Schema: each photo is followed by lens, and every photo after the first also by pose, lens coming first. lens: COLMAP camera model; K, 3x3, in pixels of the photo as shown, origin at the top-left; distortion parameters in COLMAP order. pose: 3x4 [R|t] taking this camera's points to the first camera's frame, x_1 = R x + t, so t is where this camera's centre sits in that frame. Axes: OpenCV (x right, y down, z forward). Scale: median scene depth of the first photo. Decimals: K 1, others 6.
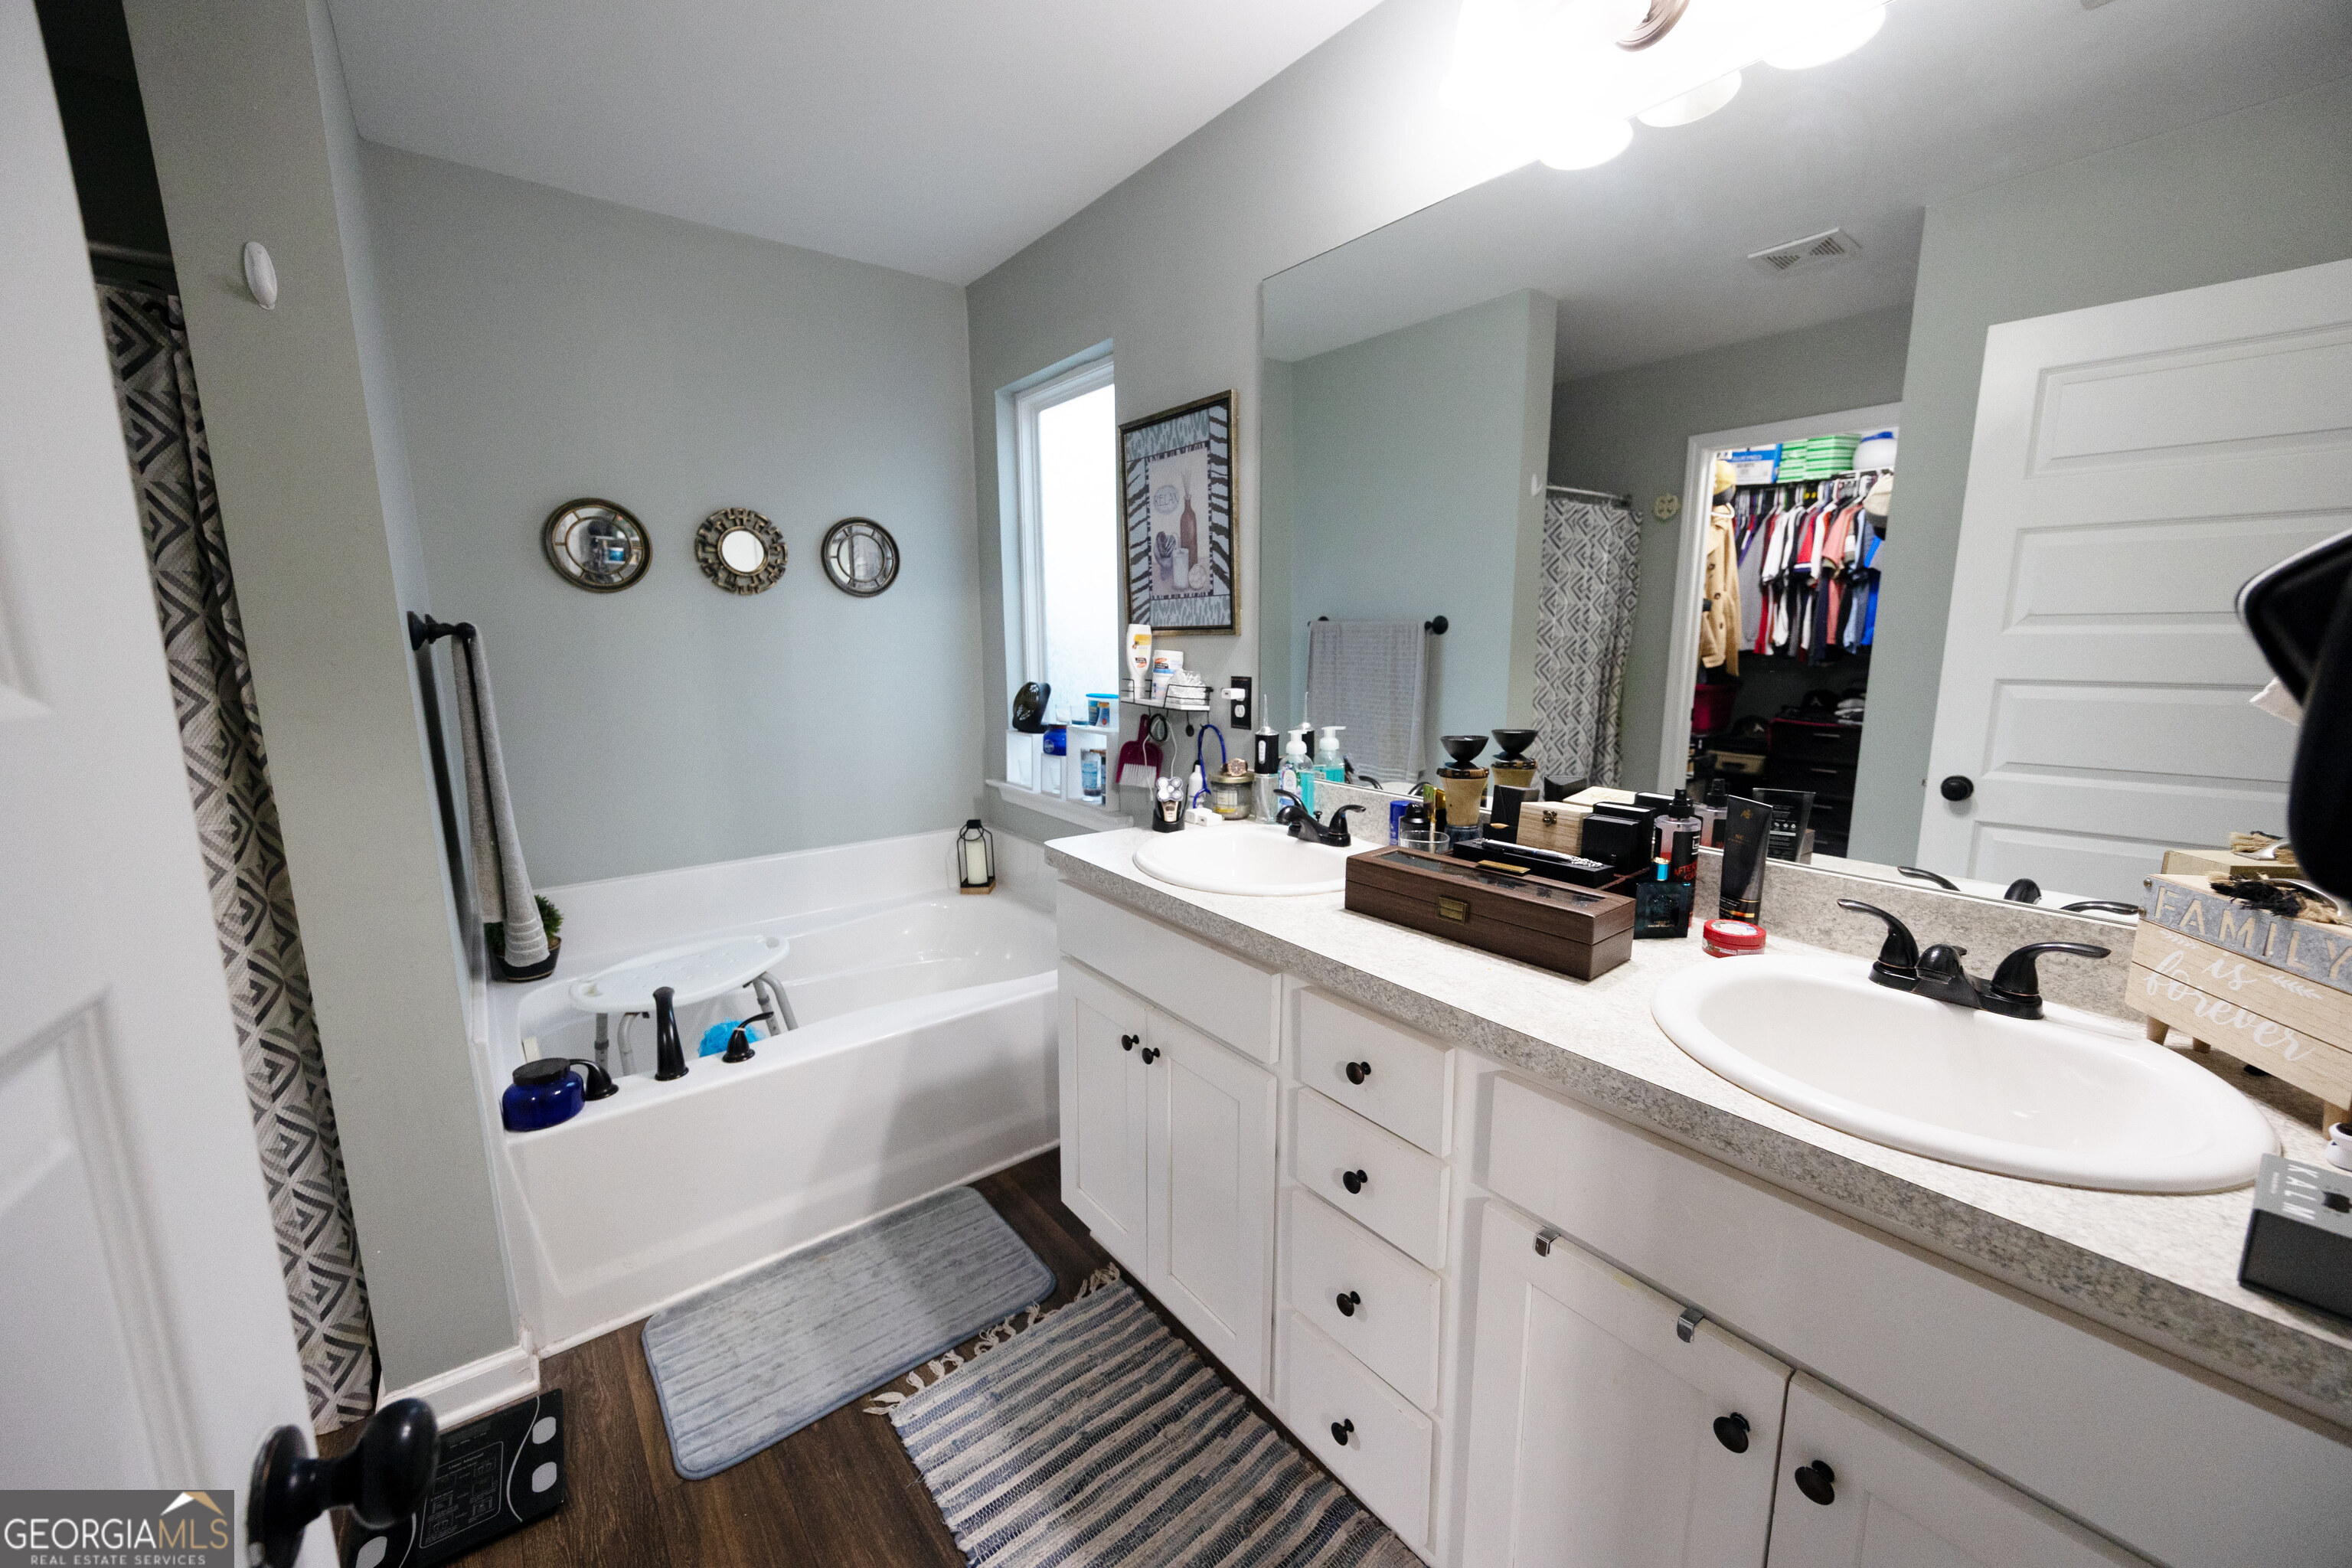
lens RADIAL K [[904.8, 0, 1176.0], [0, 904.8, 784.0], [0, 0, 1]] dist [0.011262, -0.000052]
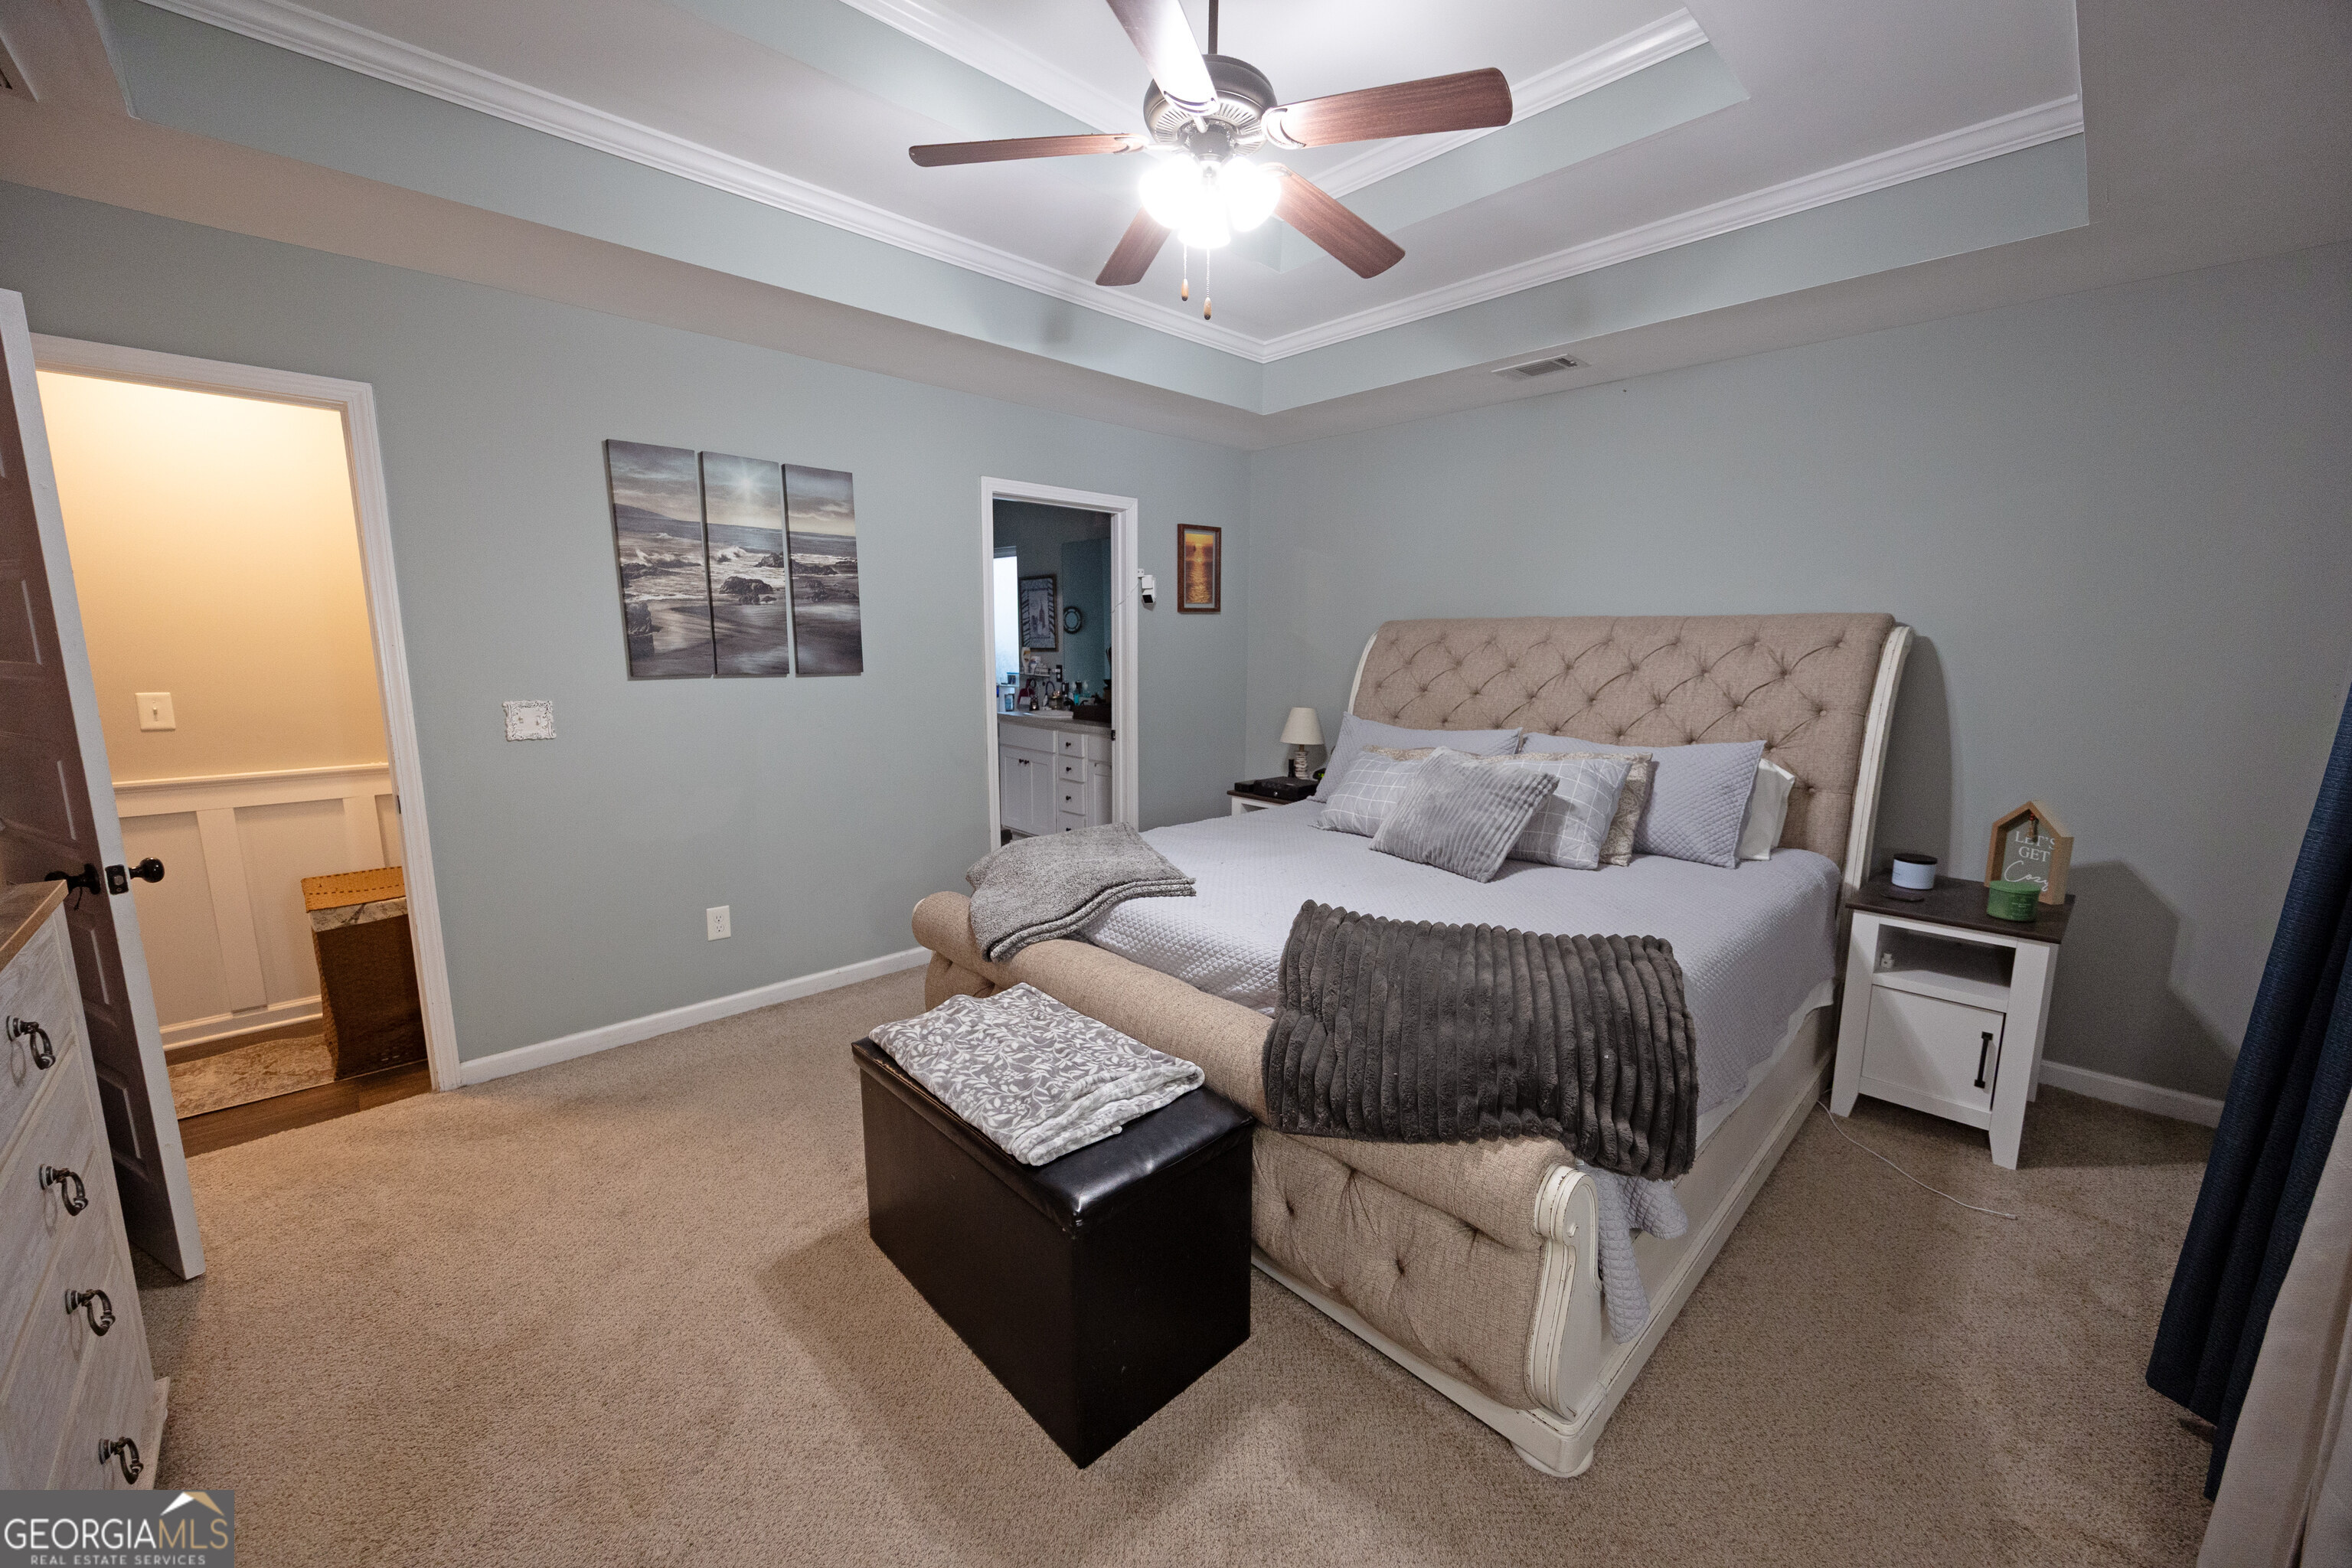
lens RADIAL K [[904.8, 0, 1176.0], [0, 904.8, 784.0], [0, 0, 1]] dist [0.011262, -0.000052]
pose [[0.995023, -0.001807, 0.099634, 0.154007], [0.002952, 0.999931, -0.011348, 0.309047], [-0.099606, 0.011585, 0.994959, -2.006783]]
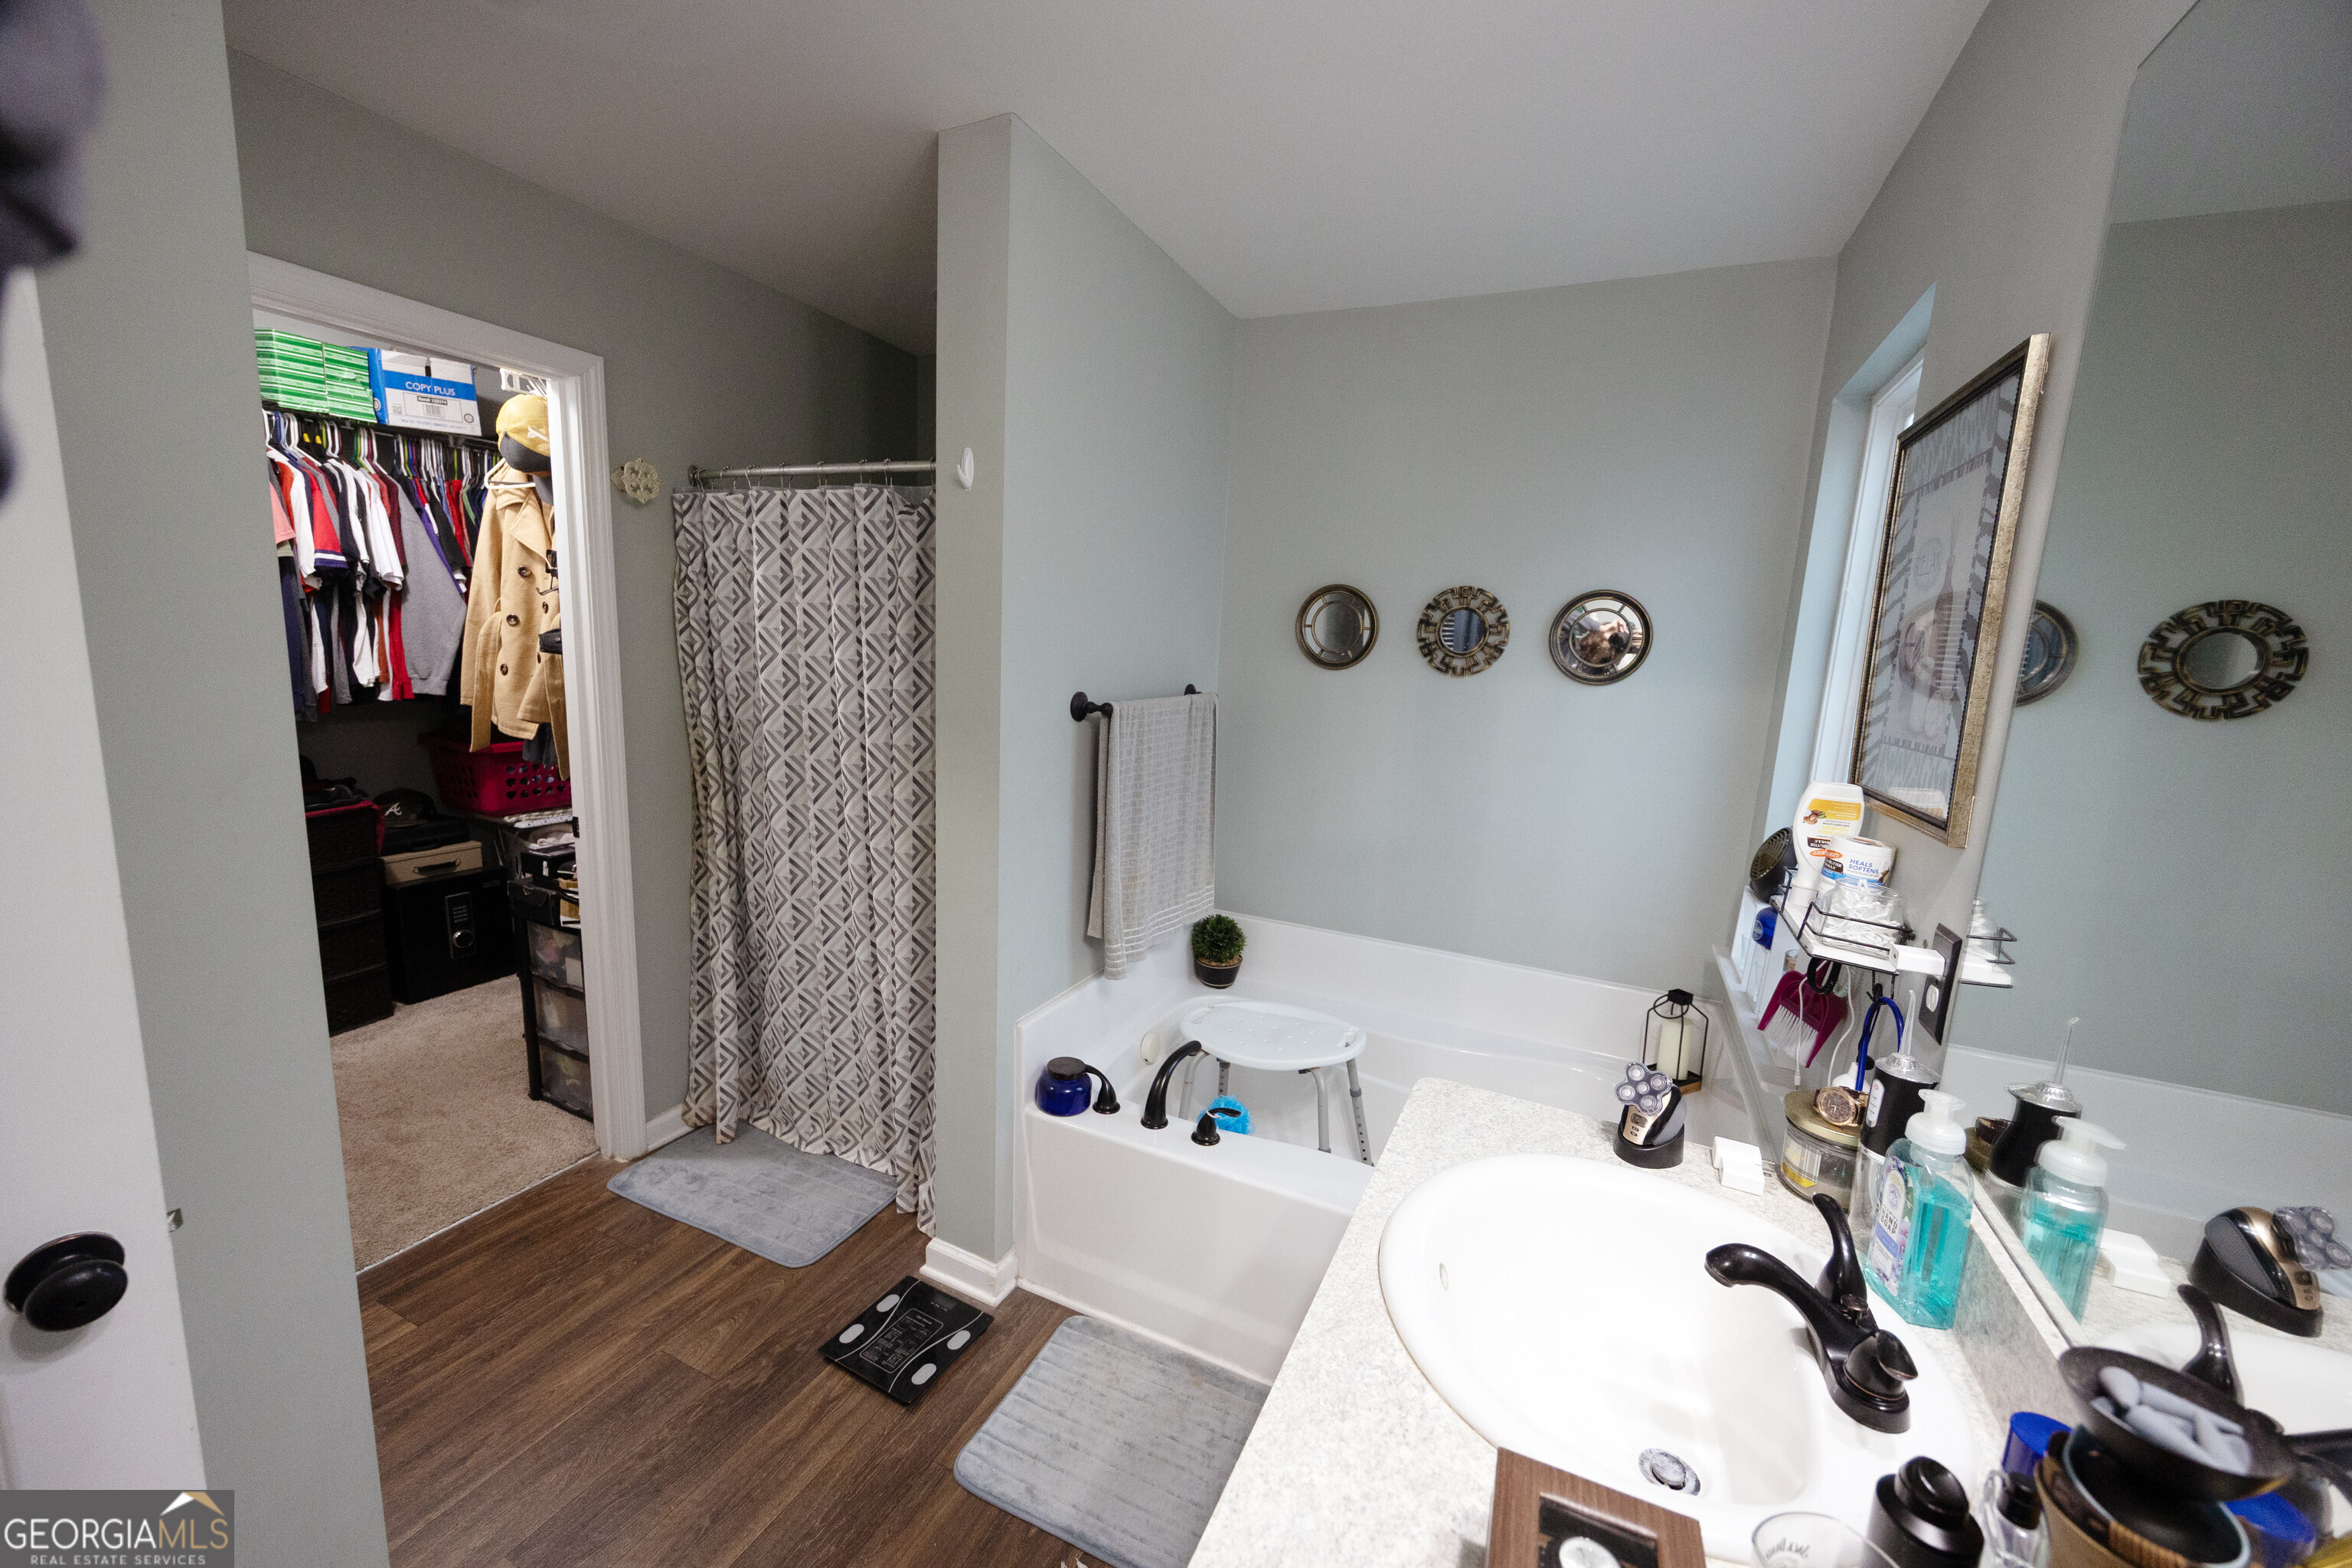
lens RADIAL K [[890.5, 0, 1176.0], [0, 890.5, 784.0], [0, 0, 1]] dist [-0.004068, -0.000082]
pose [[0.452554, 0.170153, -0.875353, 0.279088], [-0.200398, 0.975924, 0.086097, -0.150984], [0.868928, 0.136455, 0.475757, 0.402599]]
